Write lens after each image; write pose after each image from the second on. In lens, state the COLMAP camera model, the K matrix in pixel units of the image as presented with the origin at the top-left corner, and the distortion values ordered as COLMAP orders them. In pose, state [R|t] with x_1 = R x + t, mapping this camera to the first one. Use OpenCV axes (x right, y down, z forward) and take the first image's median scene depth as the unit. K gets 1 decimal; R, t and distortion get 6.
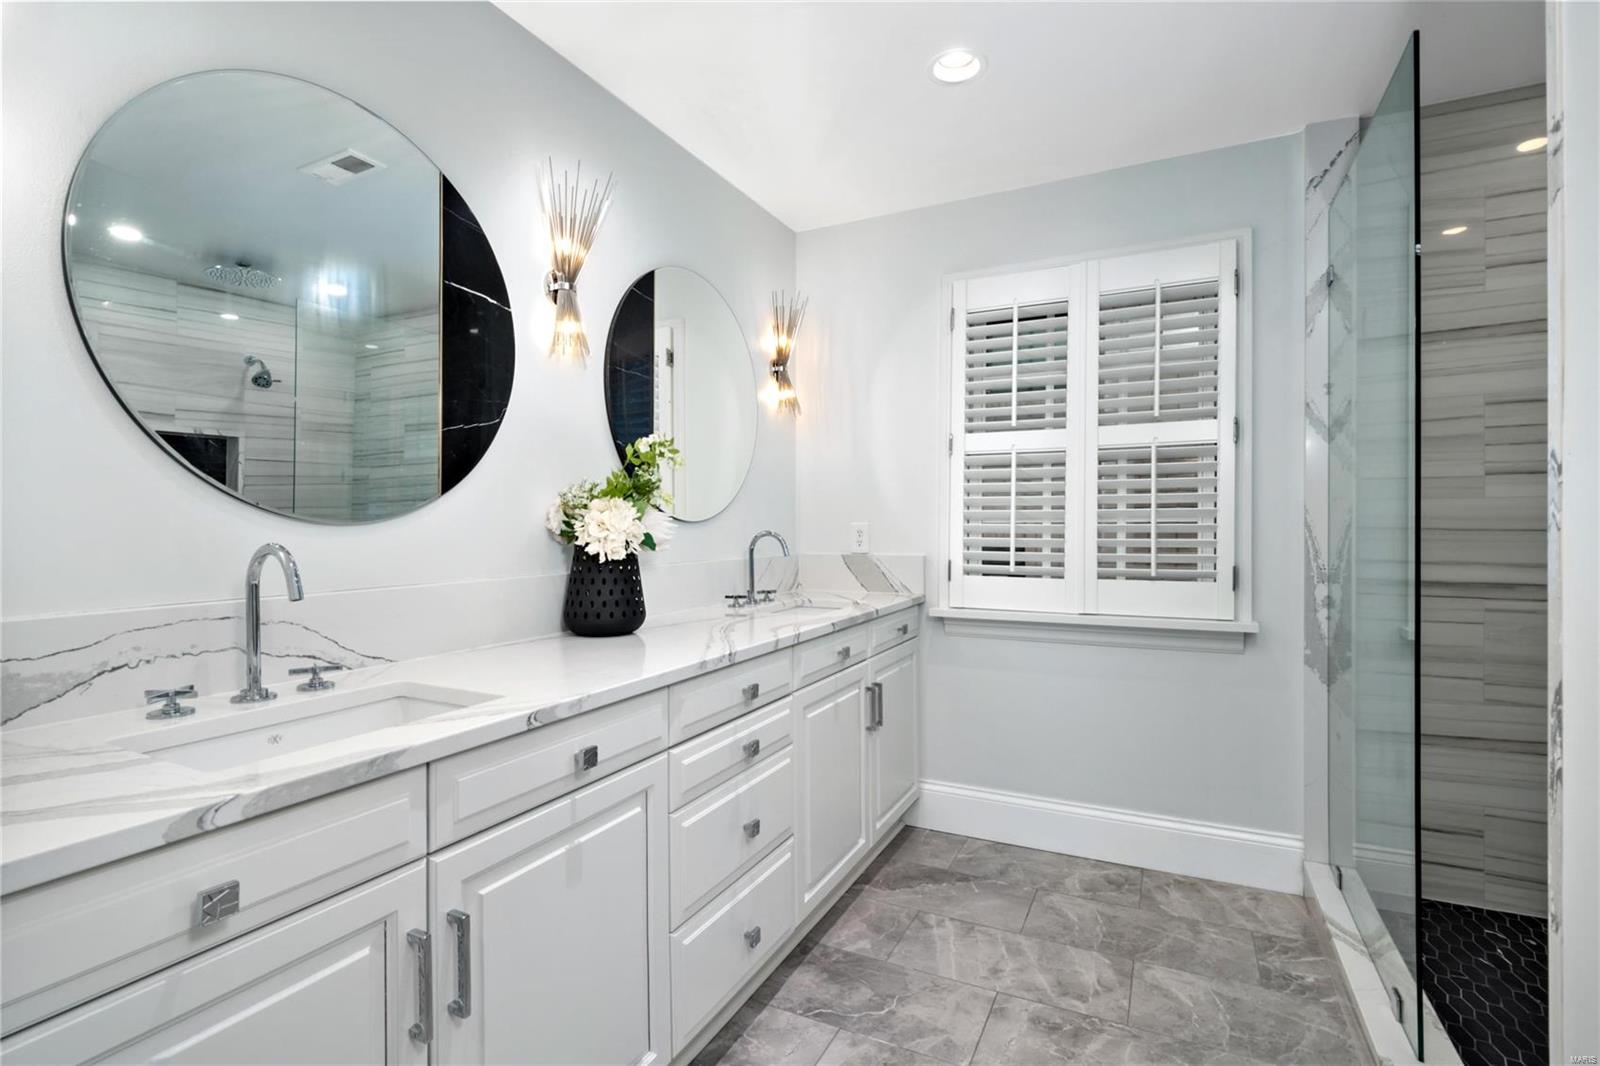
lens RADIAL K [[764.1, 0, 799.1], [0, 764.1, 529.6], [0, 0, 1]] dist [0.003876, 0.001143]
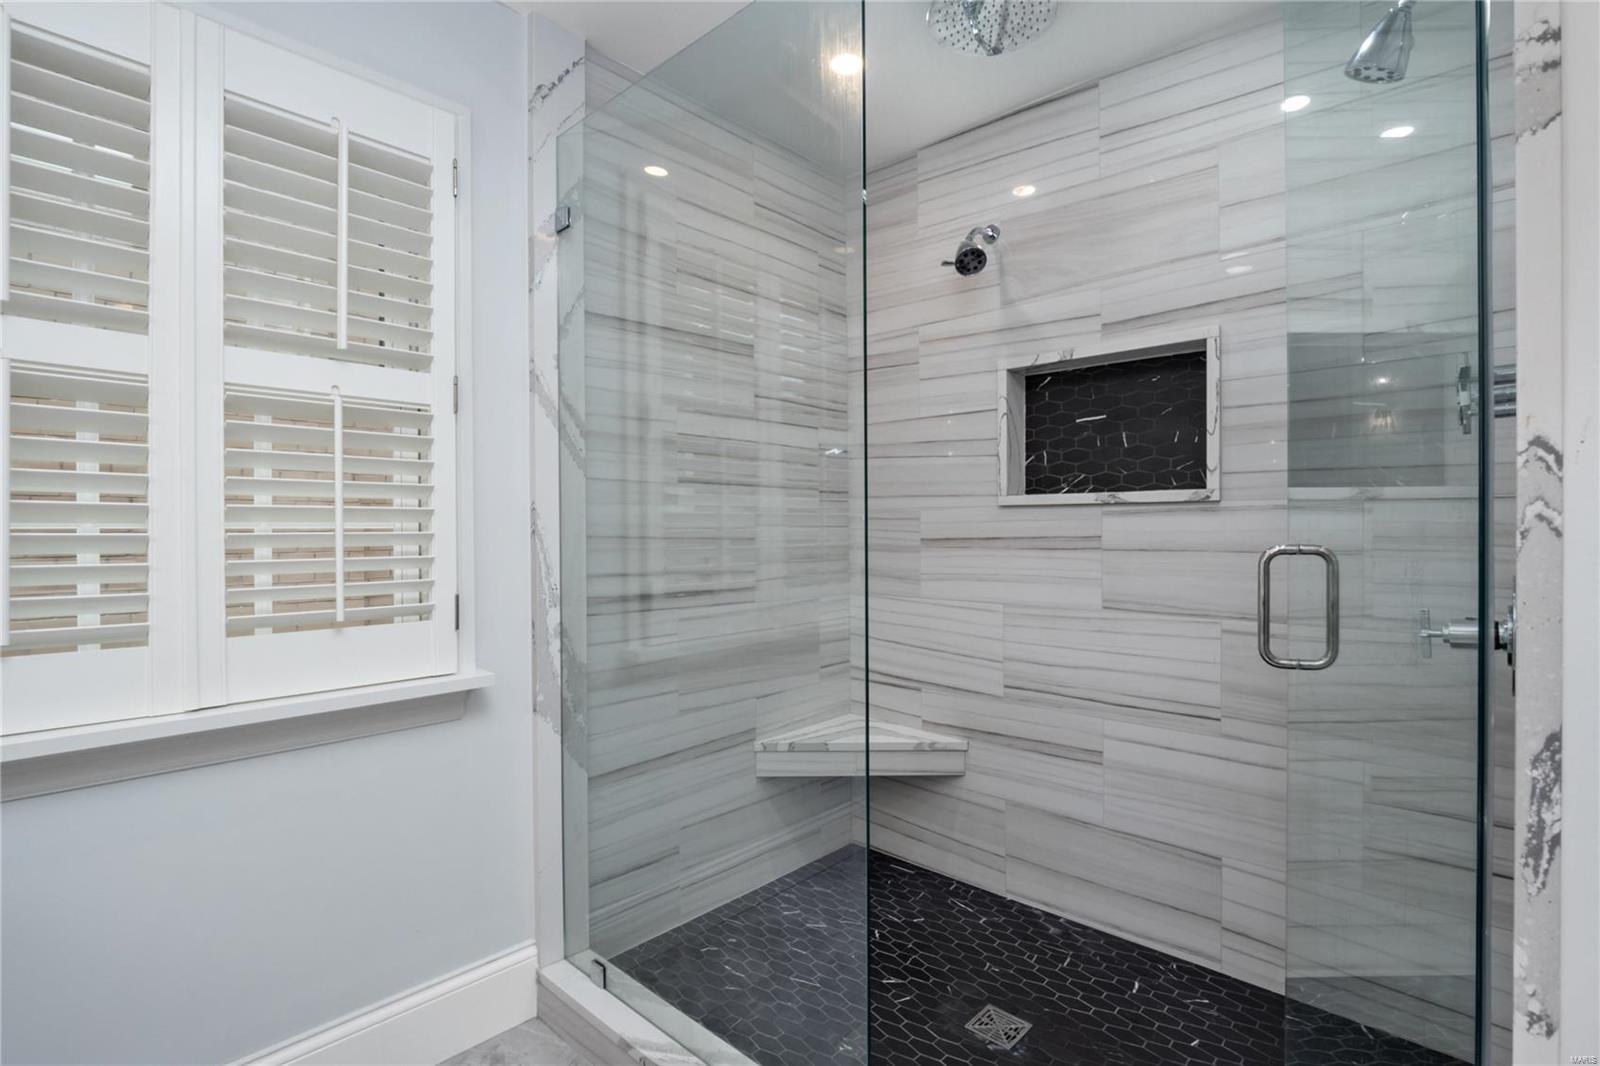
lens RADIAL K [[764.1, 0, 800.5], [0, 764.1, 540.8], [0, 0, 1]] dist [0.003876, 0.001143]
pose [[0.284292, -0.008749, 0.958698, 0.000984], [0.006980, 0.999951, 0.007056, -0.002282], [-0.958712, 0.004686, 0.284339, 0.518424]]
